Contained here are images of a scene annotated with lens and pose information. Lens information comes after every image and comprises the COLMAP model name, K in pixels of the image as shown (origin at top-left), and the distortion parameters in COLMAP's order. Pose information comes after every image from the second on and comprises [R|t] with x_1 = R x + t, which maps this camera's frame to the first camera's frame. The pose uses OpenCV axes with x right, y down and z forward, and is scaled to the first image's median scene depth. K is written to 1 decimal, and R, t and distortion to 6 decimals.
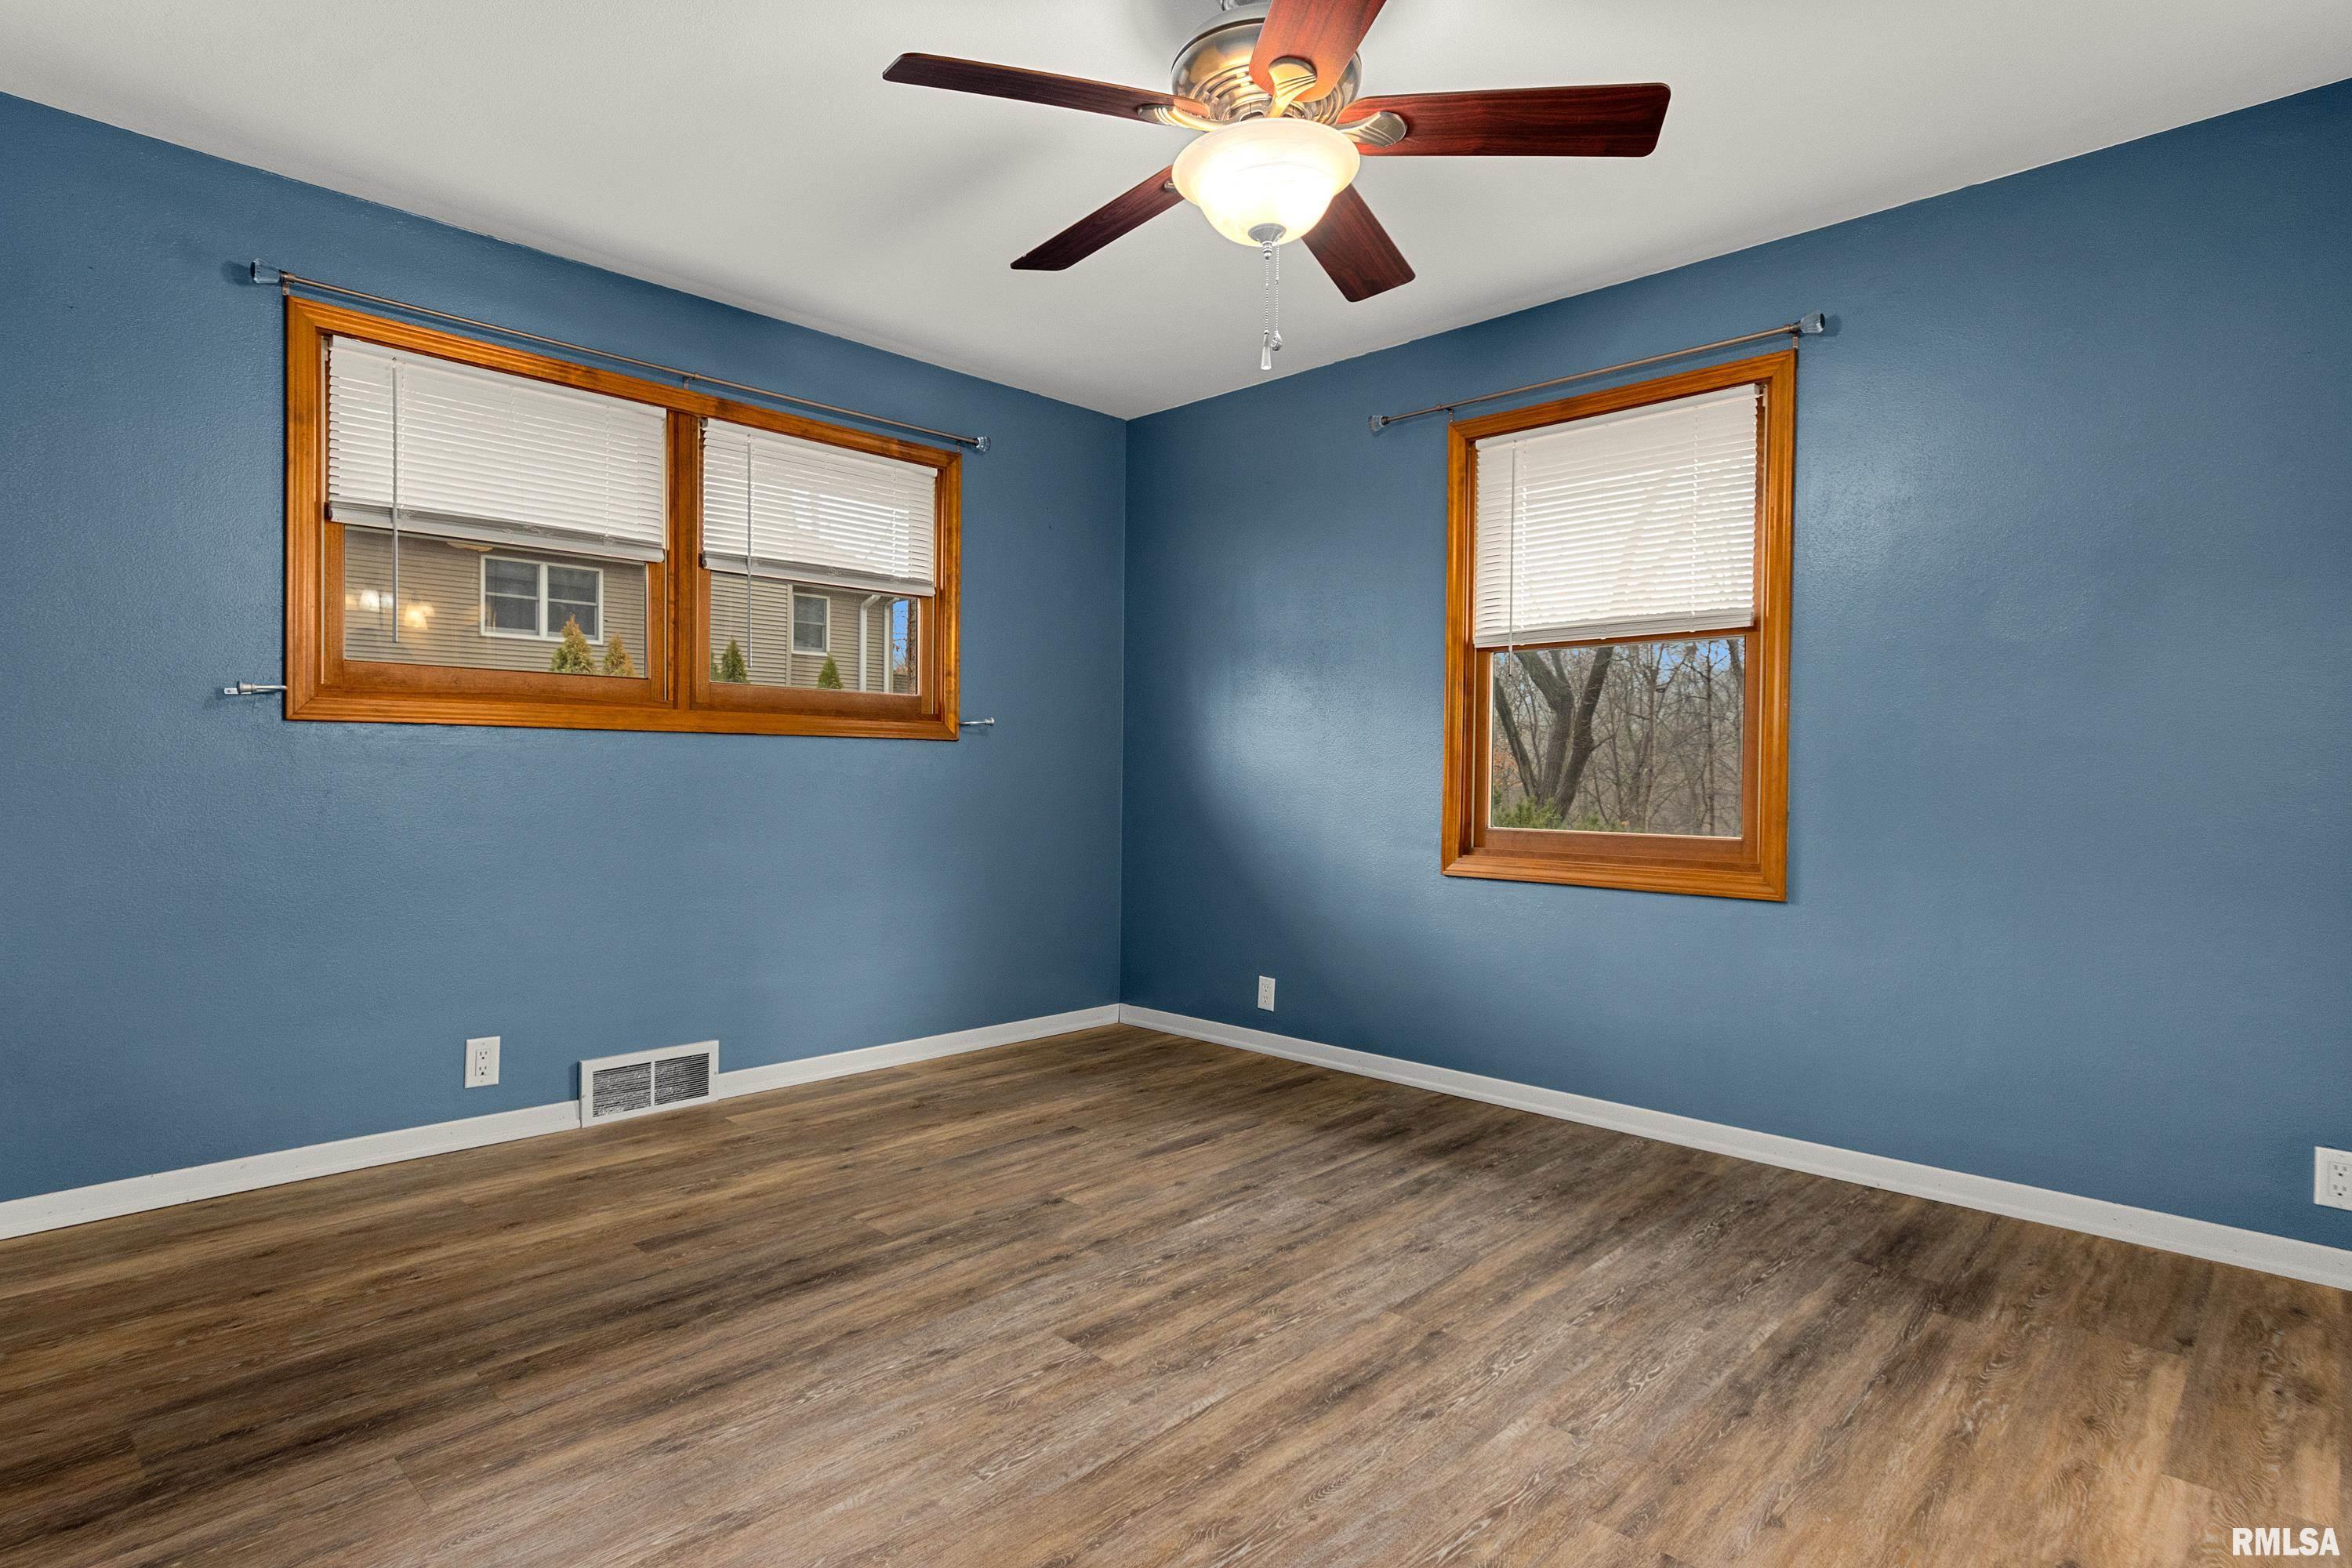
lens RADIAL K [[1227.2, 0, 1167.1], [0, 1227.2, 779.2], [0, 0, 1]] dist [0.002830, -0.000008]
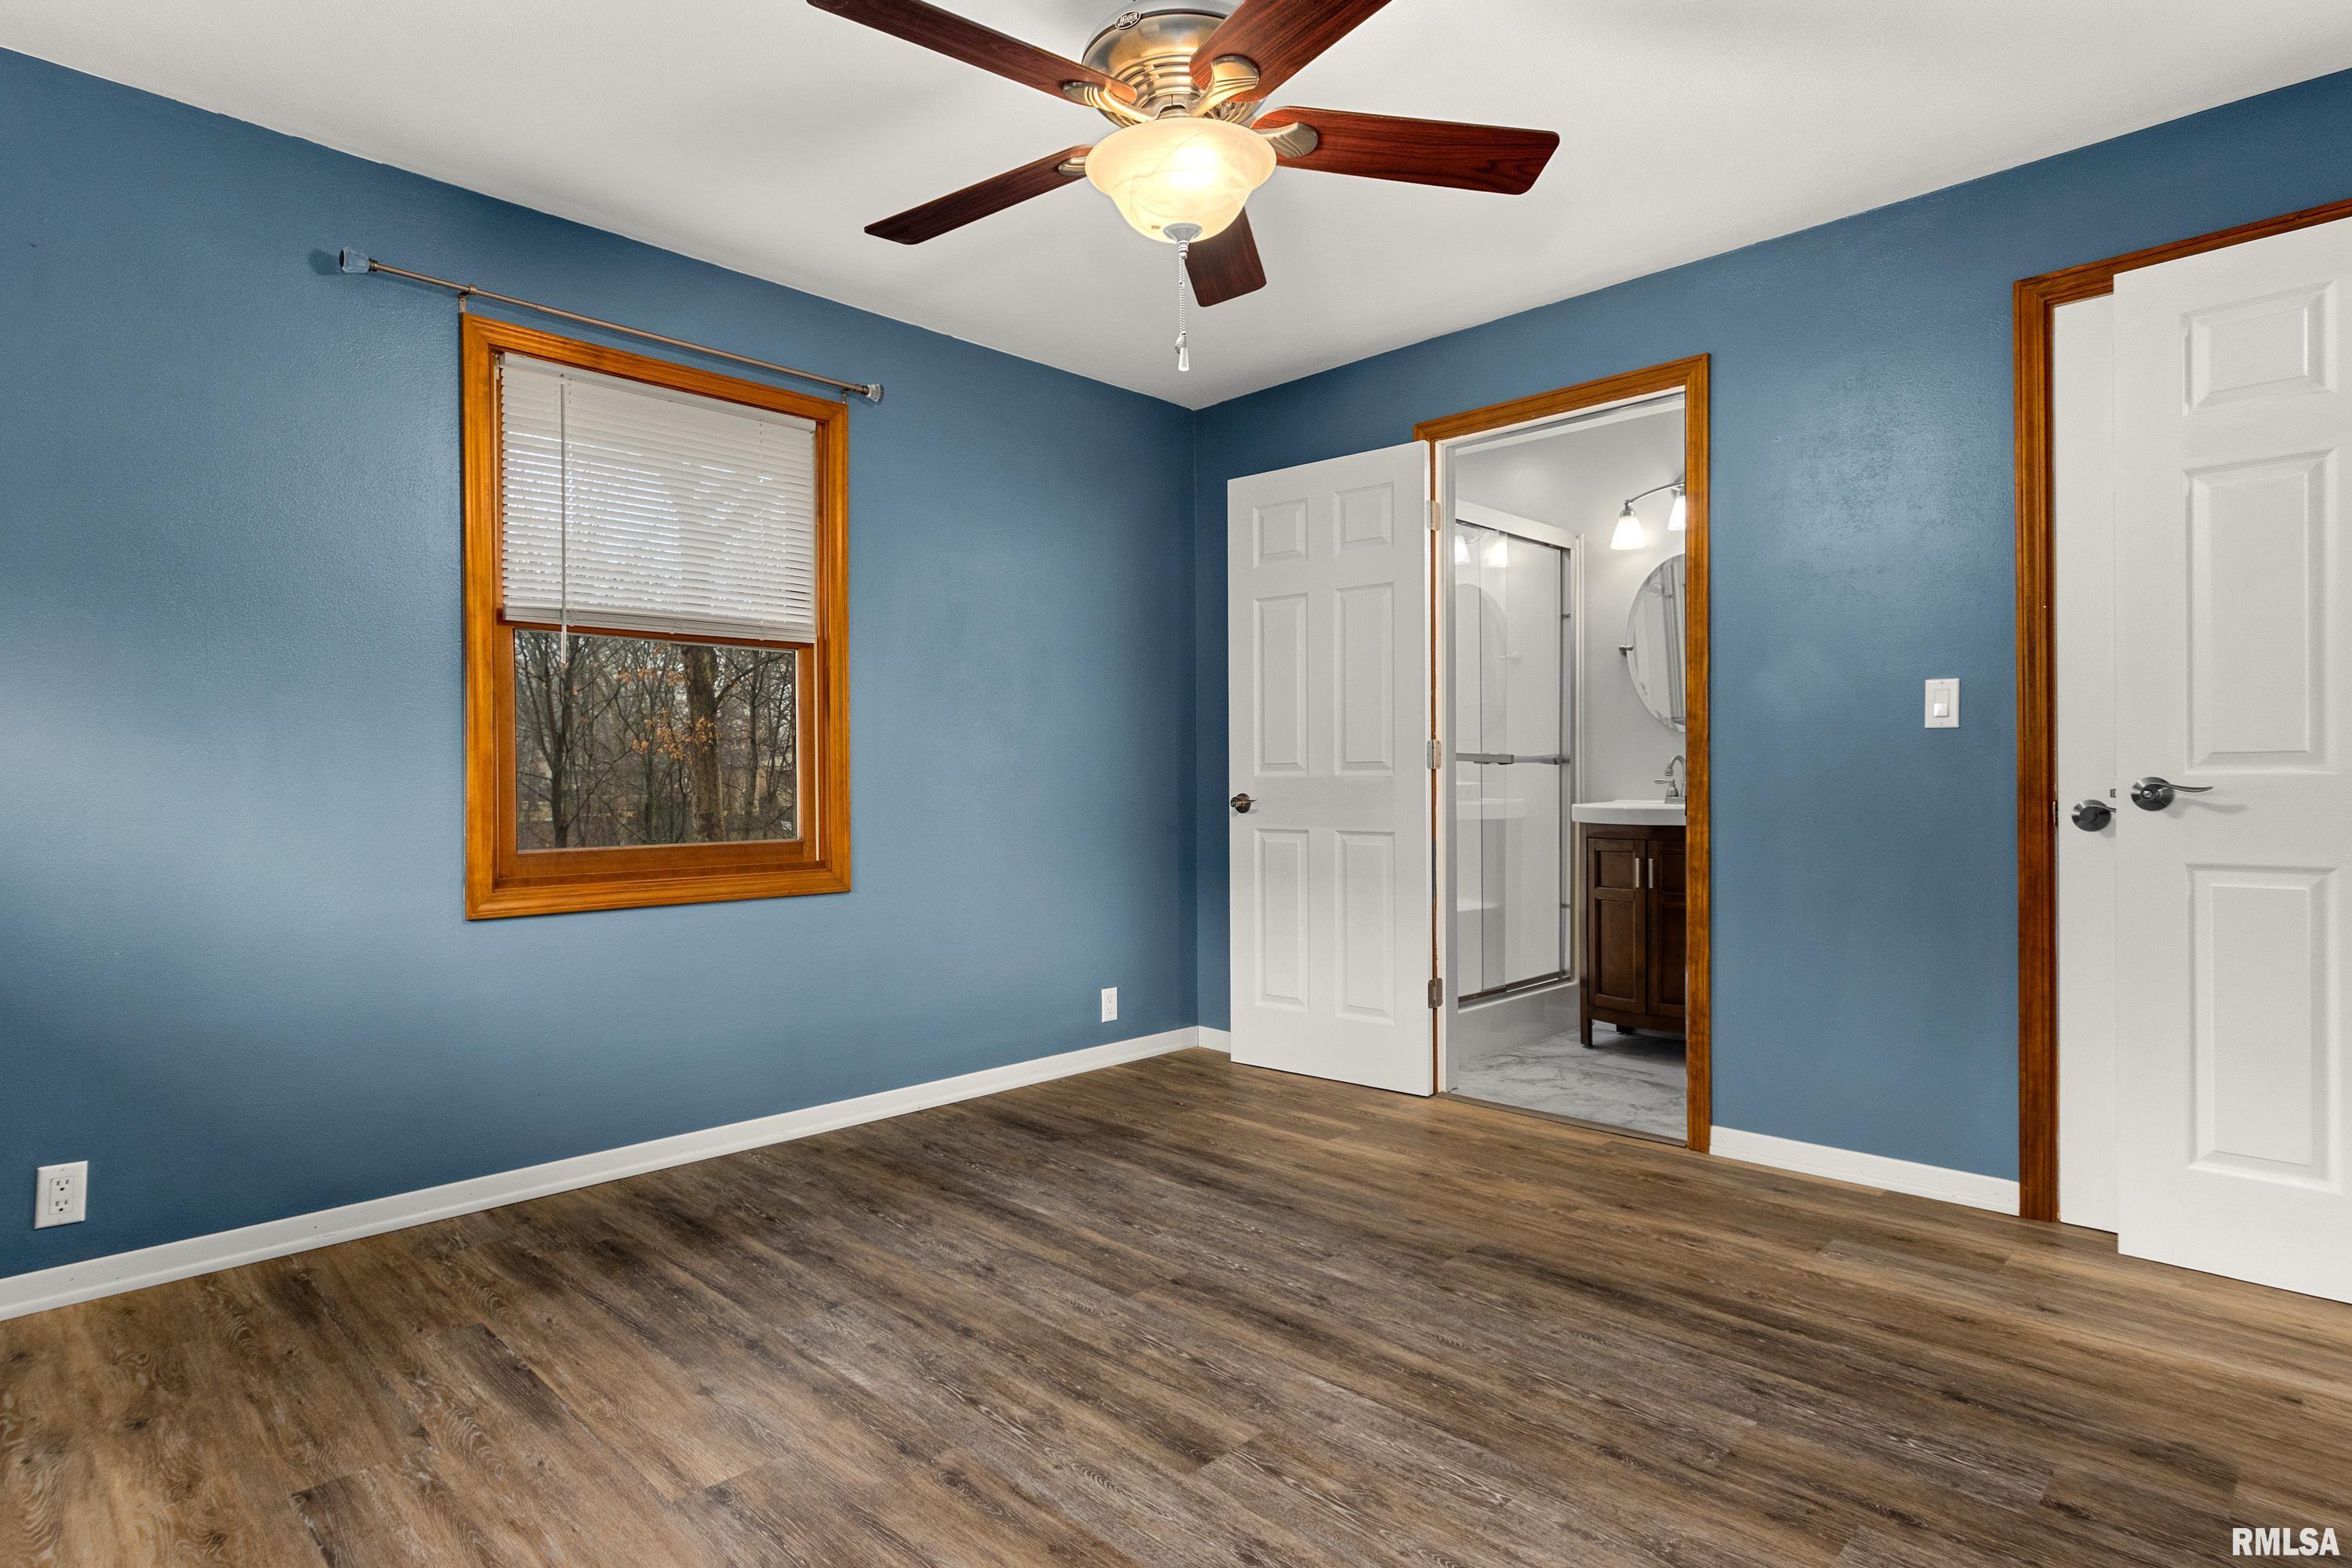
lens RADIAL K [[1227.2, 0, 1160.7], [0, 1227.2, 787.7], [0, 0, 1]] dist [0.002830, -0.000008]
pose [[0.017120, -0.017998, 0.999691, -0.771642], [0.012374, 0.999765, 0.017788, -0.015926], [-0.999777, 0.012066, 0.017338, 0.856789]]
